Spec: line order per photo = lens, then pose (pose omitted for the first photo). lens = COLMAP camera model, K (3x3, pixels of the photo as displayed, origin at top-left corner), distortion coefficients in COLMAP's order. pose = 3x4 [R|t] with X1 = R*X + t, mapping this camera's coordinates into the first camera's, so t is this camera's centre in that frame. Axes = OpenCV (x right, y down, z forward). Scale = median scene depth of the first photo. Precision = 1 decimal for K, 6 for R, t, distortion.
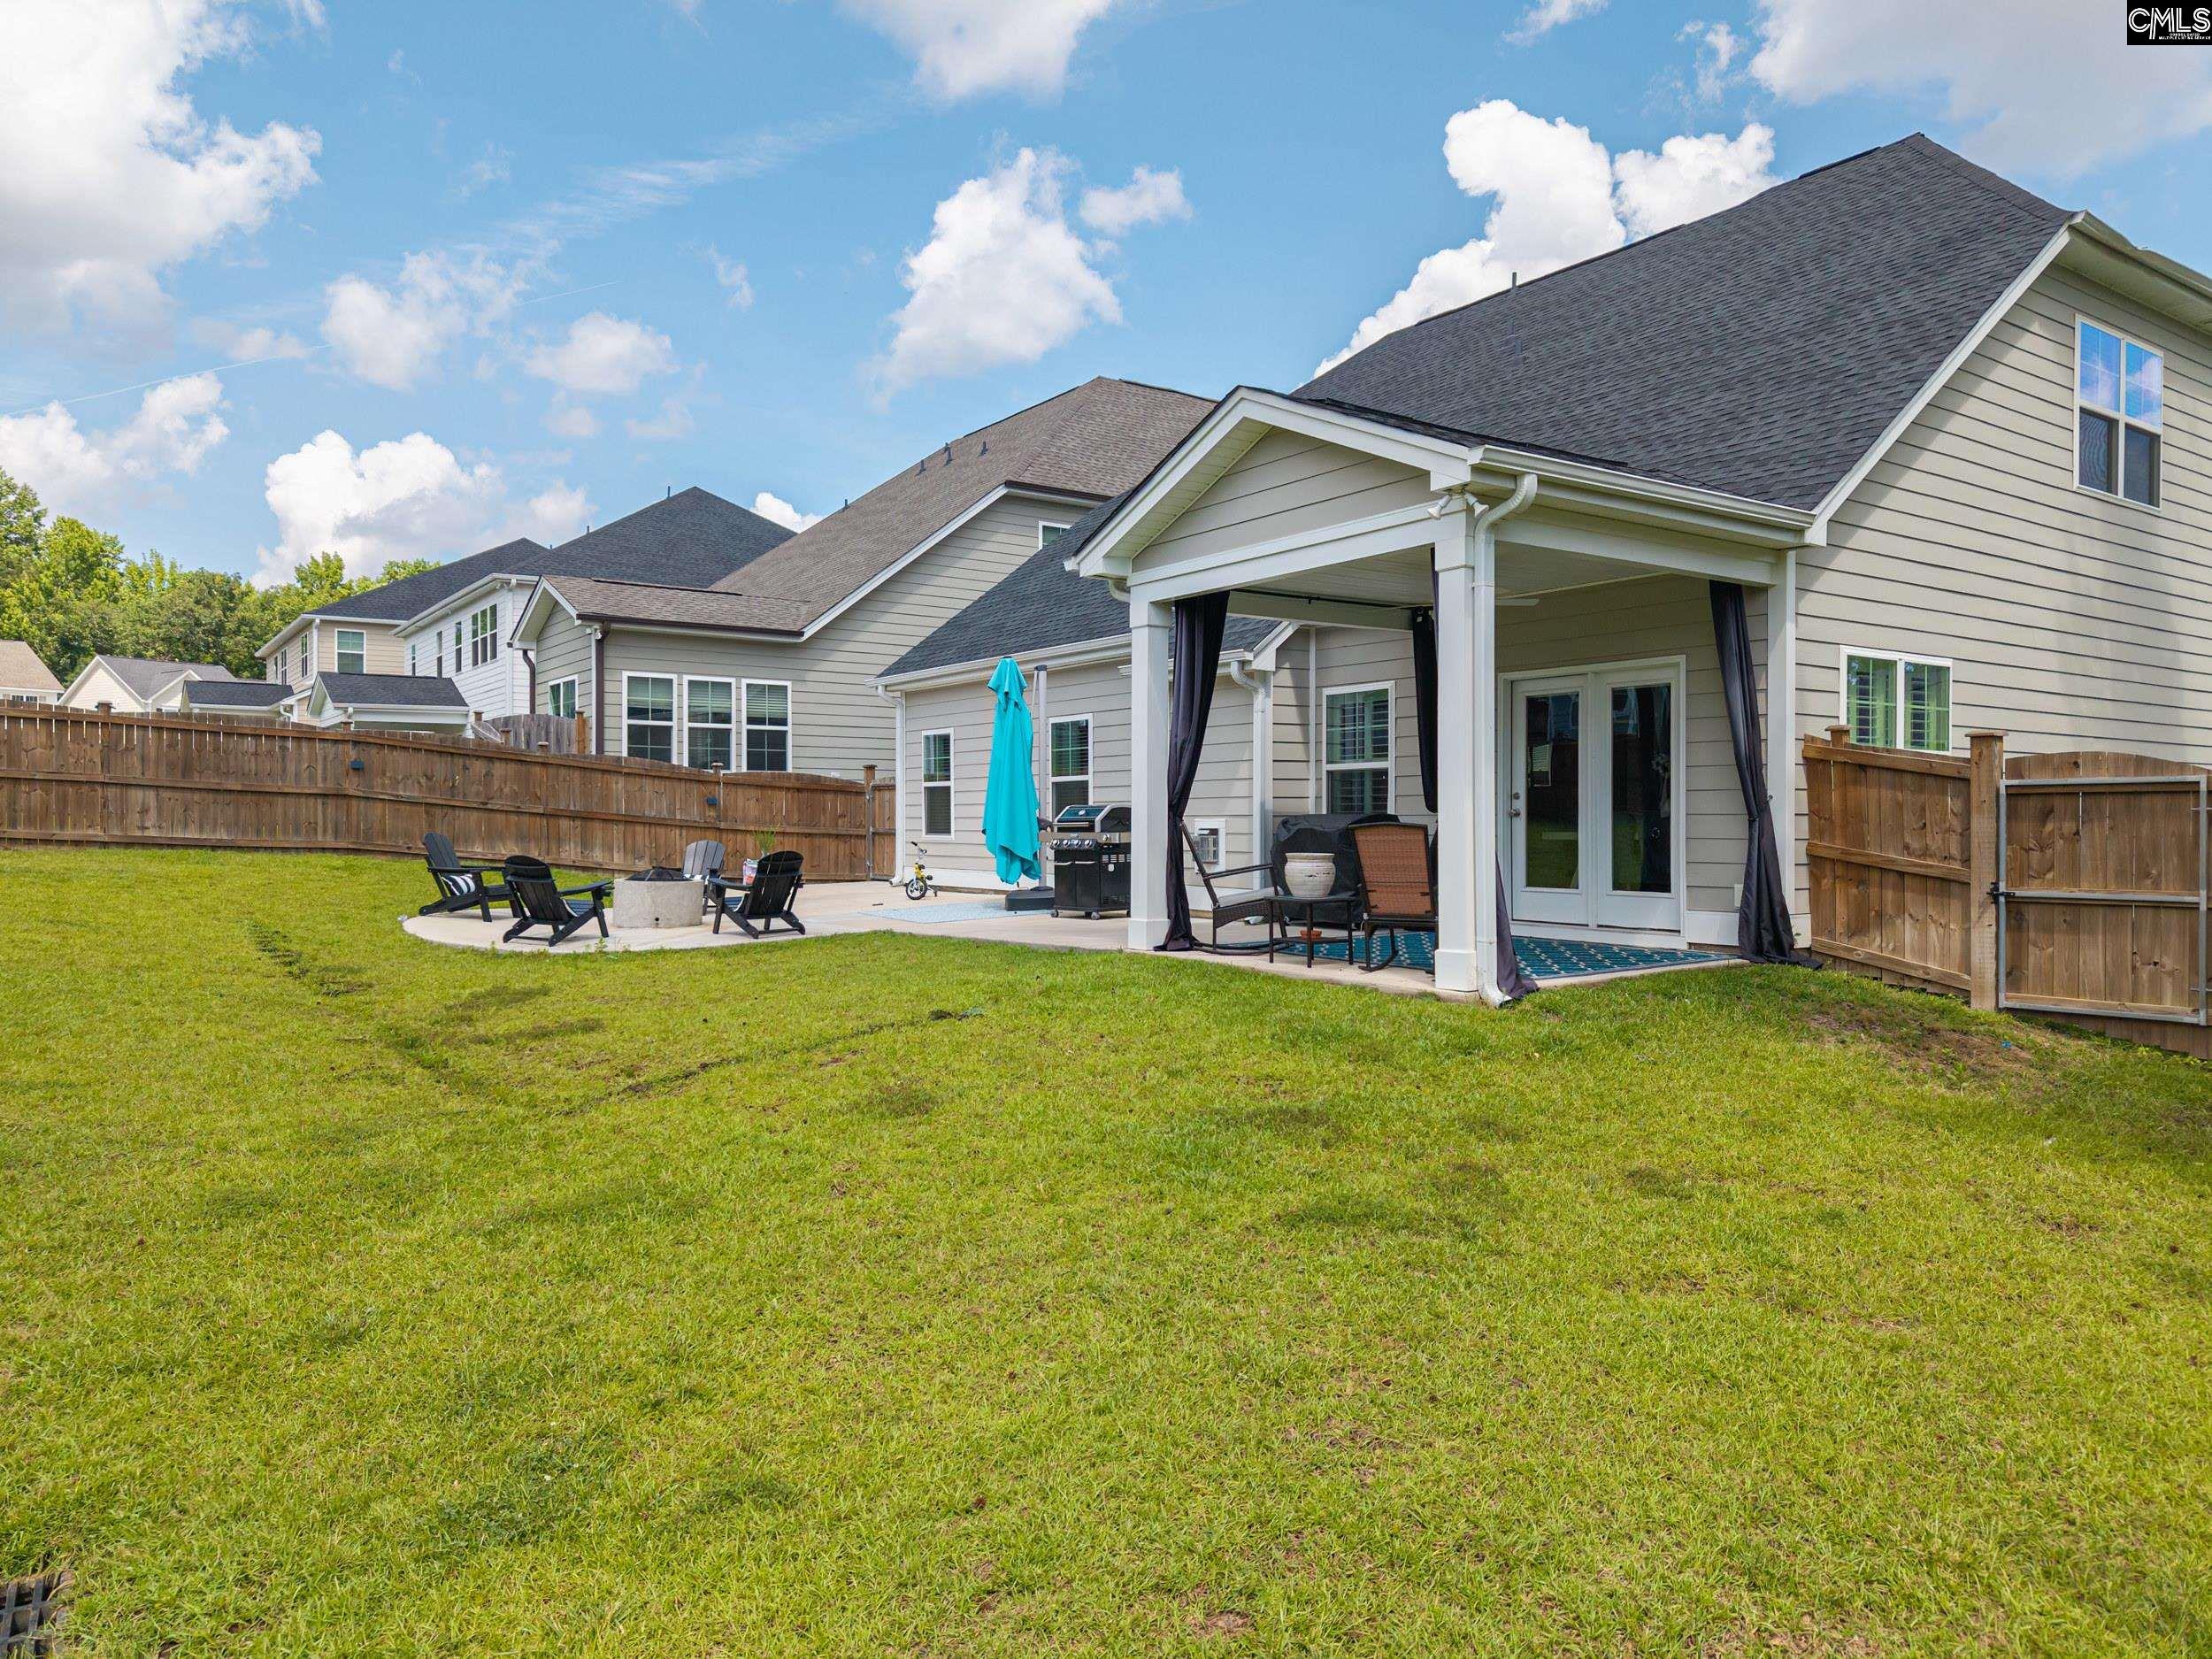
lens RADIAL K [[1478.4, 0, 1127.9], [0, 1478.4, 829.0], [0, 0, 1]] dist [0.046786, -0.065987]
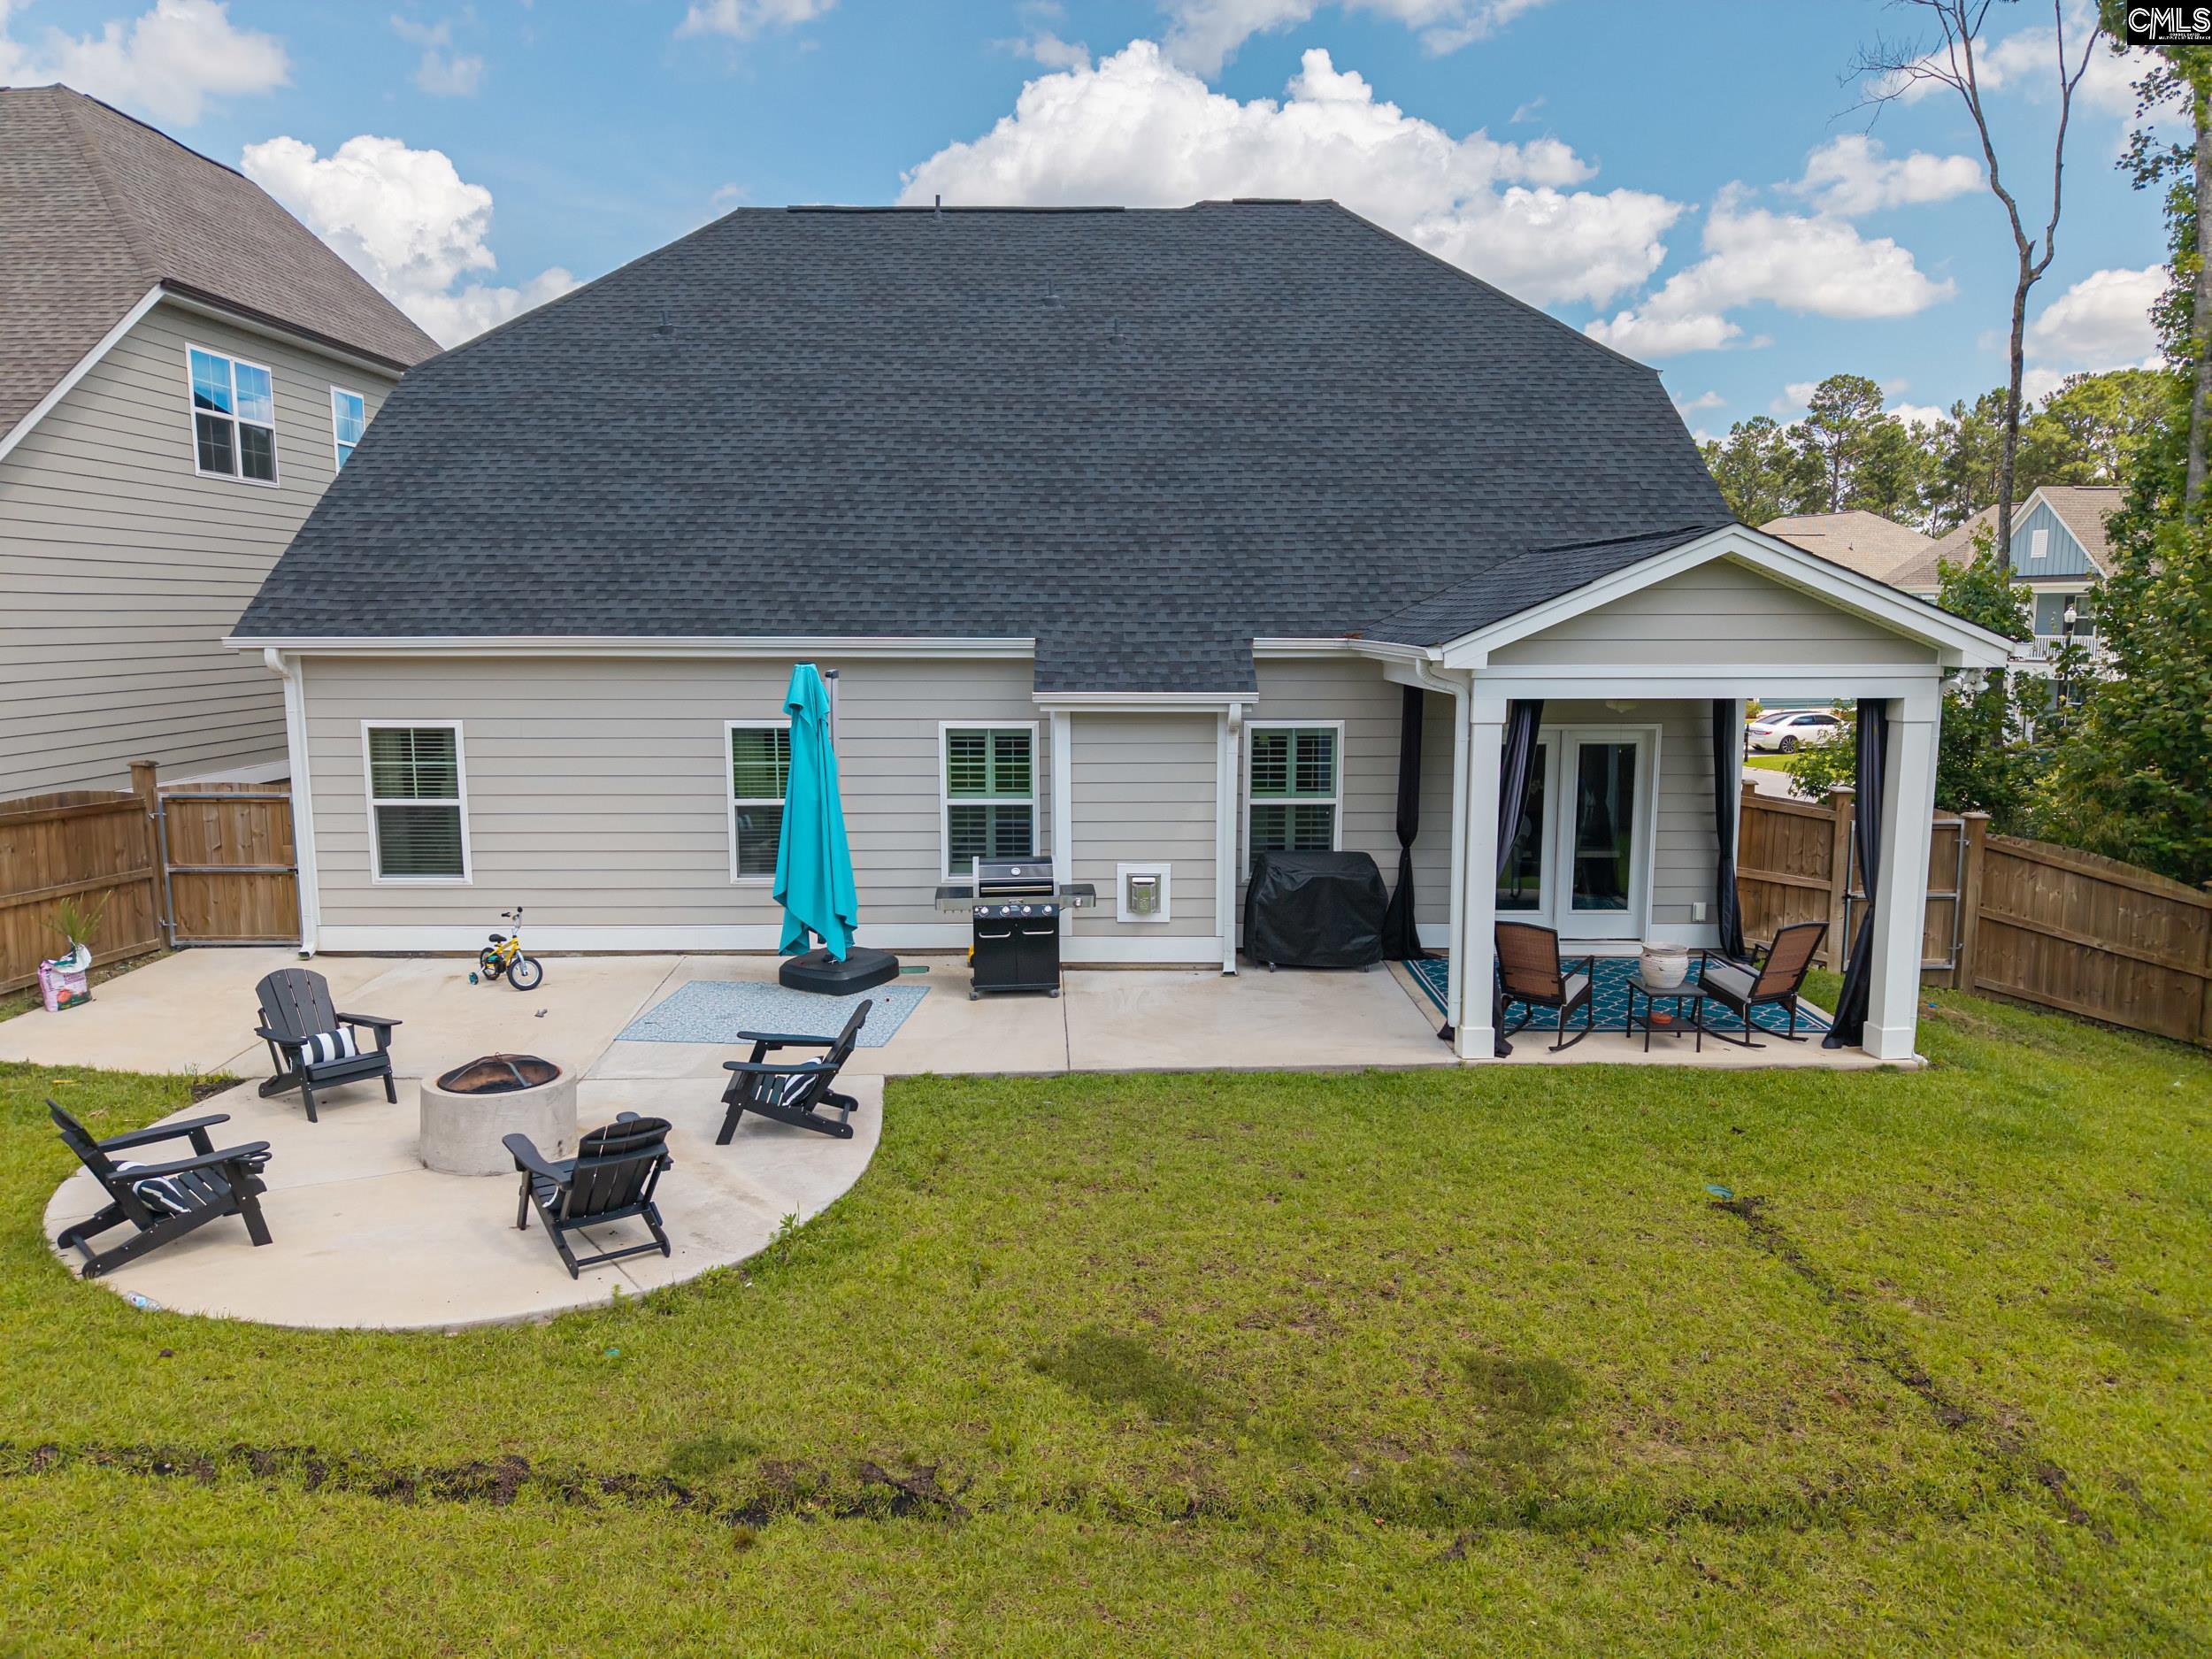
lens RADIAL K [[1478.4, 0, 1127.9], [0, 1478.4, 829.0], [0, 0, 1]] dist [0.046786, -0.065987]
pose [[0.563696, -0.113417, 0.818159, -0.717281], [0.001917, 0.990705, 0.136016, -0.156982], [-0.825980, -0.075103, 0.558673, 0.514391]]
